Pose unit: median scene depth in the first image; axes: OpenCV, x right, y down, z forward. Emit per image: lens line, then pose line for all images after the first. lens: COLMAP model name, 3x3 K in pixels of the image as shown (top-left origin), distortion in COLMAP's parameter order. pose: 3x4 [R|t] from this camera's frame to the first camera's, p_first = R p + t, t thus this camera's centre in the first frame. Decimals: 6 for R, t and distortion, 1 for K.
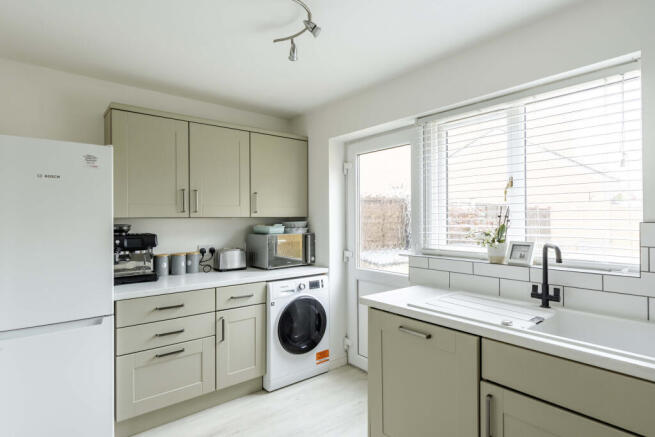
lens RADIAL K [[361.0, 0, 326.7], [0, 361.0, 219.0], [0, 0, 1]] dist [0.003351, 0.000478]
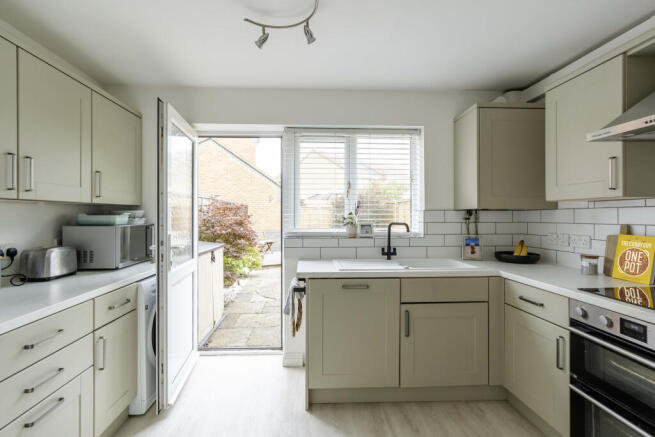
lens RADIAL K [[318.8, 0, 326.3], [0, 318.8, 216.9], [0, 0, 1]] dist [0.001100, -0.000831]
pose [[0.572106, 0.000798, 0.820179, -0.701352], [-0.000879, 1.000000, -0.000360, 0.035437], [-0.820179, -0.000514, 0.572106, 0.323992]]
